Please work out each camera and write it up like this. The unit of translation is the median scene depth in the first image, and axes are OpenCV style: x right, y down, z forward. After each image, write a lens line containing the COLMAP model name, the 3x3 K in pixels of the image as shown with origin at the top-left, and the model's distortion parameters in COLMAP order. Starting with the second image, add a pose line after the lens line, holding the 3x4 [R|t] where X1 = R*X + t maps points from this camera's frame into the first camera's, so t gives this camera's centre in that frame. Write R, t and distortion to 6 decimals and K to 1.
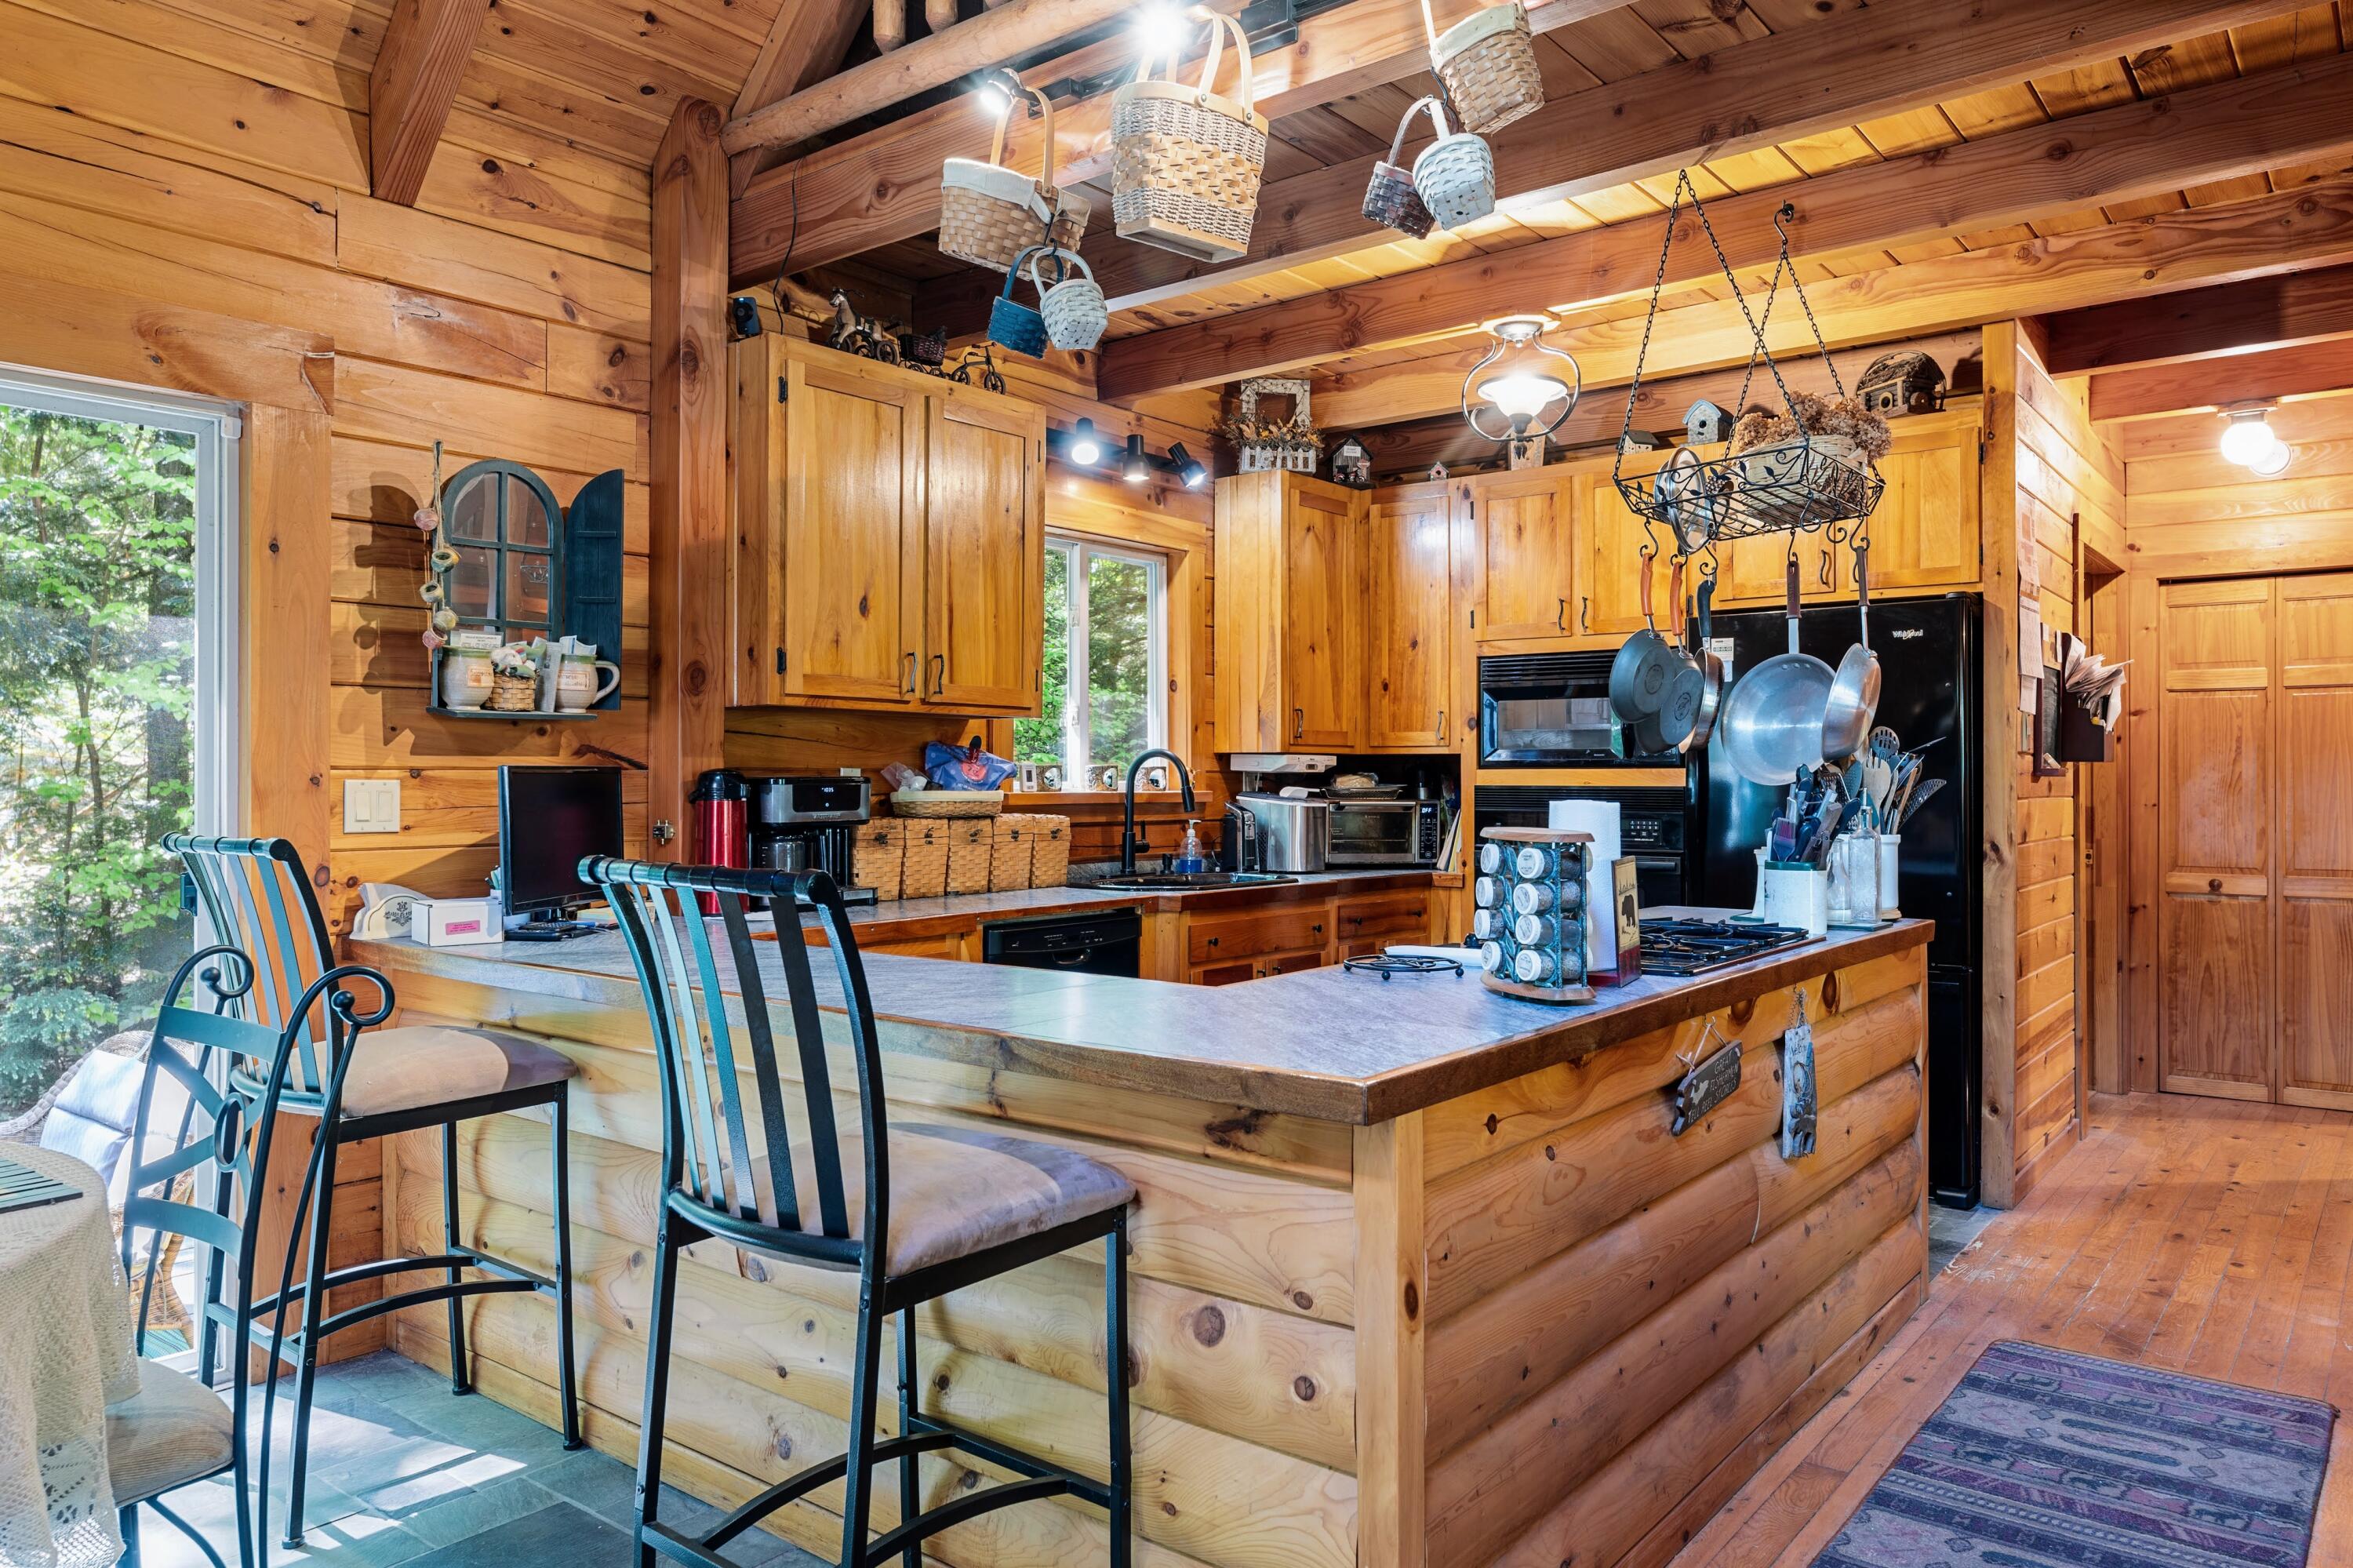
lens RADIAL K [[1568.2, 0, 1197.1], [0, 1568.2, 774.4], [0, 0, 1]] dist [0.002734, -0.002038]
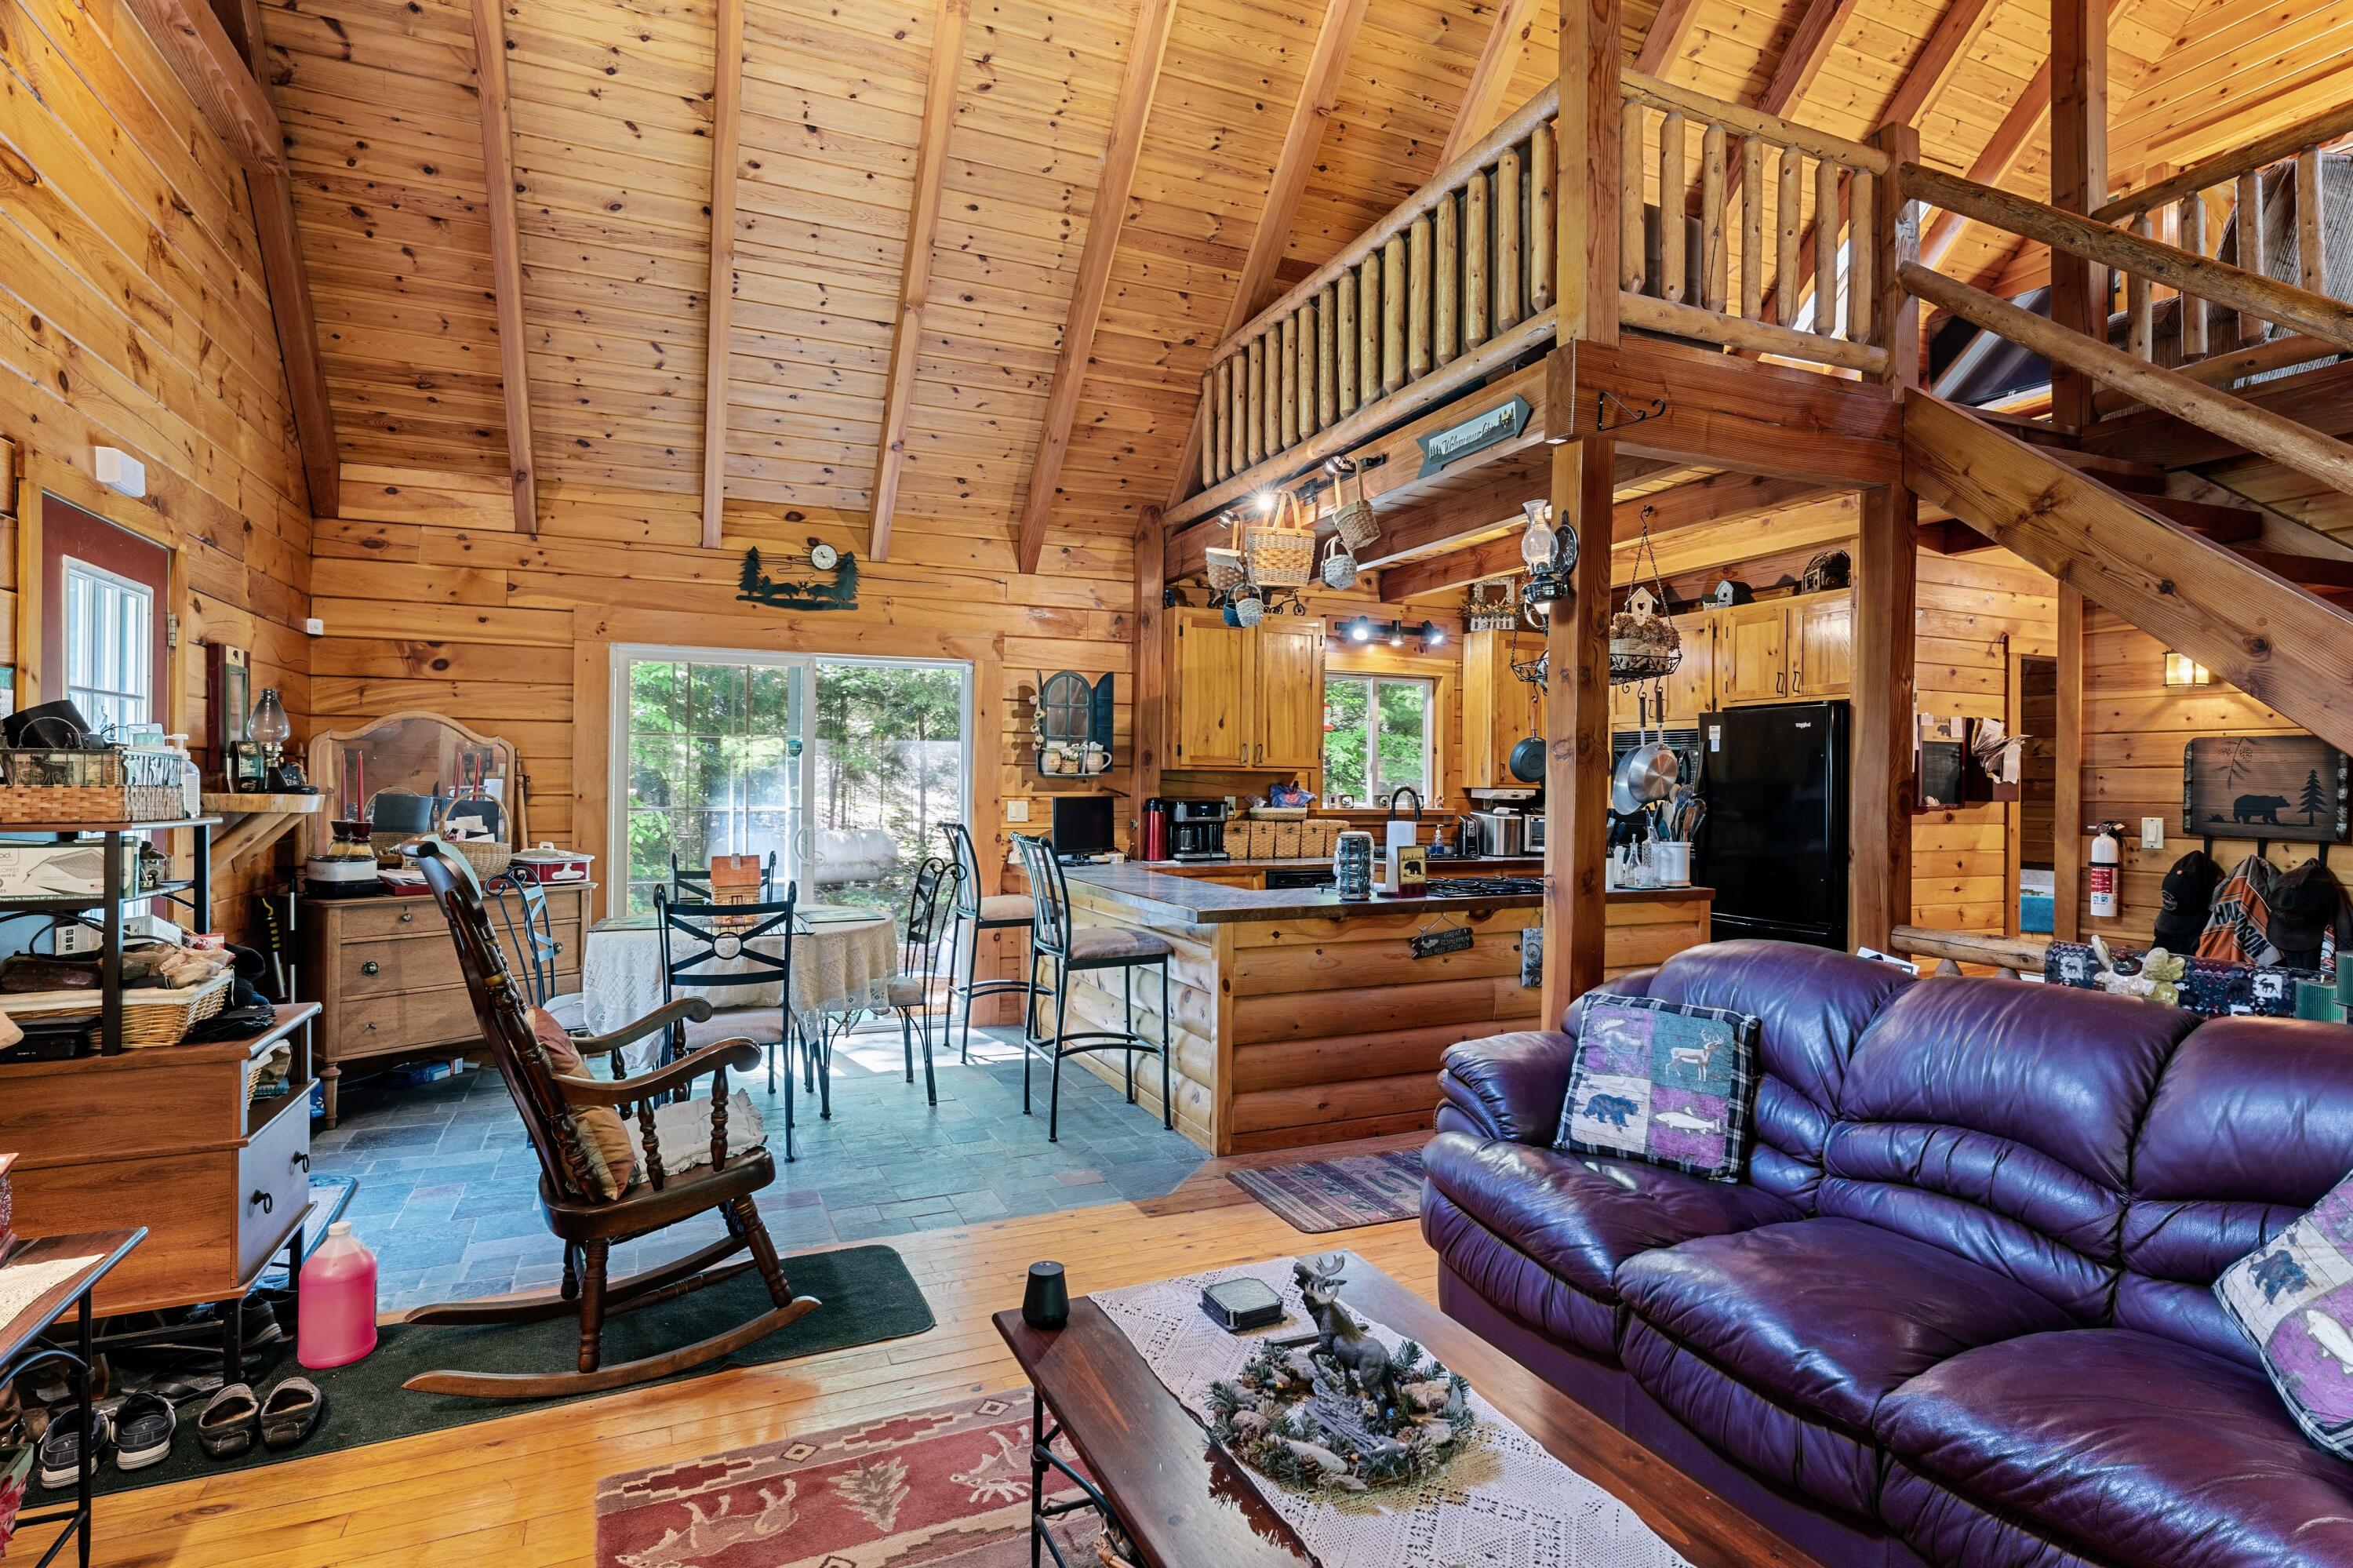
lens RADIAL K [[1196.2, 0, 1191.2], [0, 1196.2, 772.8], [0, 0, 1]] dist [-0.000031, -0.000515]
pose [[0.885369, 0.004830, -0.464864, 0.595832], [-0.008267, 0.999951, -0.005356, -0.032992], [0.464816, 0.008585, 0.885366, -0.561094]]
